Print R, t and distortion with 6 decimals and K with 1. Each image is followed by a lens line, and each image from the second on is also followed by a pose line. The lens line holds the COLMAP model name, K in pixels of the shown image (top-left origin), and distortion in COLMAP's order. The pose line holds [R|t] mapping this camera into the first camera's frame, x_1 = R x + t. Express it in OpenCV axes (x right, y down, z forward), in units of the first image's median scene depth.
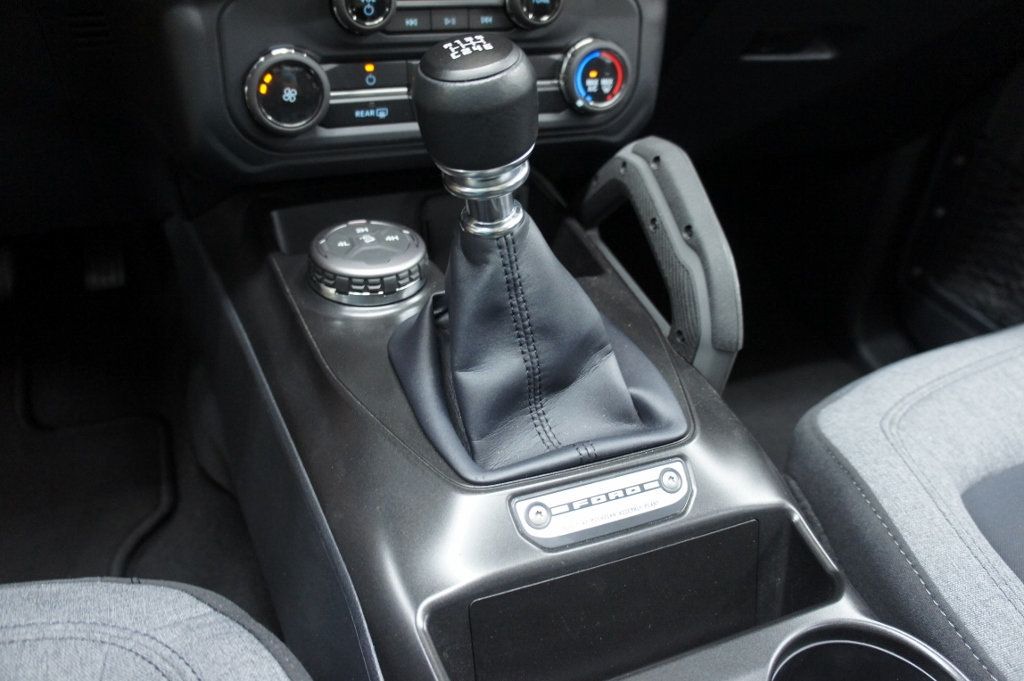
lens RADIAL K [[813.3, 0, 496.1], [0, 813.3, 339.1], [0, 0, 1]] dist [-0.176867, 0.126105]
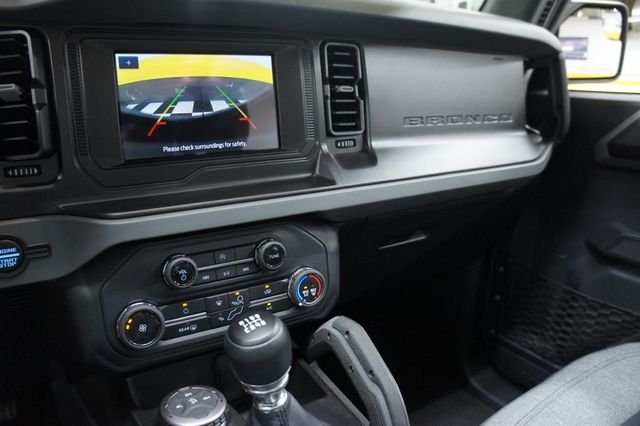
lens RADIAL K [[508.3, 0, 310.1], [0, 508.3, 212.1], [0, 0, 1]] dist [-0.176867, 0.126105]
pose [[0.980446, -0.100072, 0.169443, -0.051103], [0.147729, 0.943129, -0.297798, -0.155956], [-0.130005, 0.317007, 0.939471, -0.160538]]
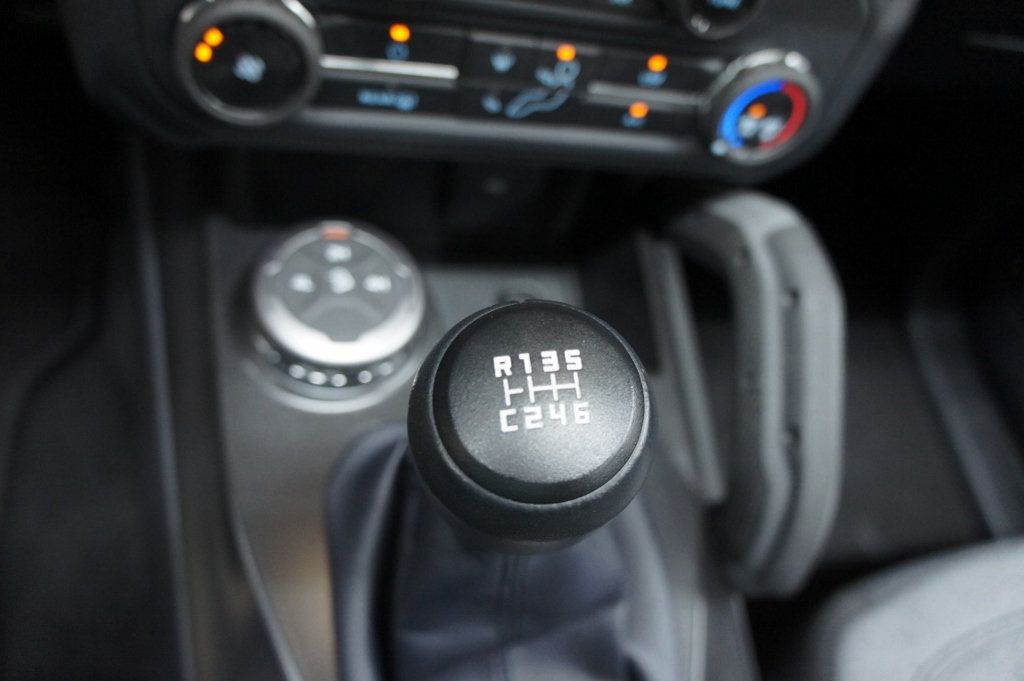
lens RADIAL K [[813.3, 0, 496.1], [0, 813.3, 339.1], [0, 0, 1]] dist [-0.176867, 0.126105]
pose [[0.959948, 0.271644, 0.068620, -0.070241], [-0.276990, 0.883290, 0.378252, -0.371539], [0.042139, -0.382110, 0.923156, 0.379844]]
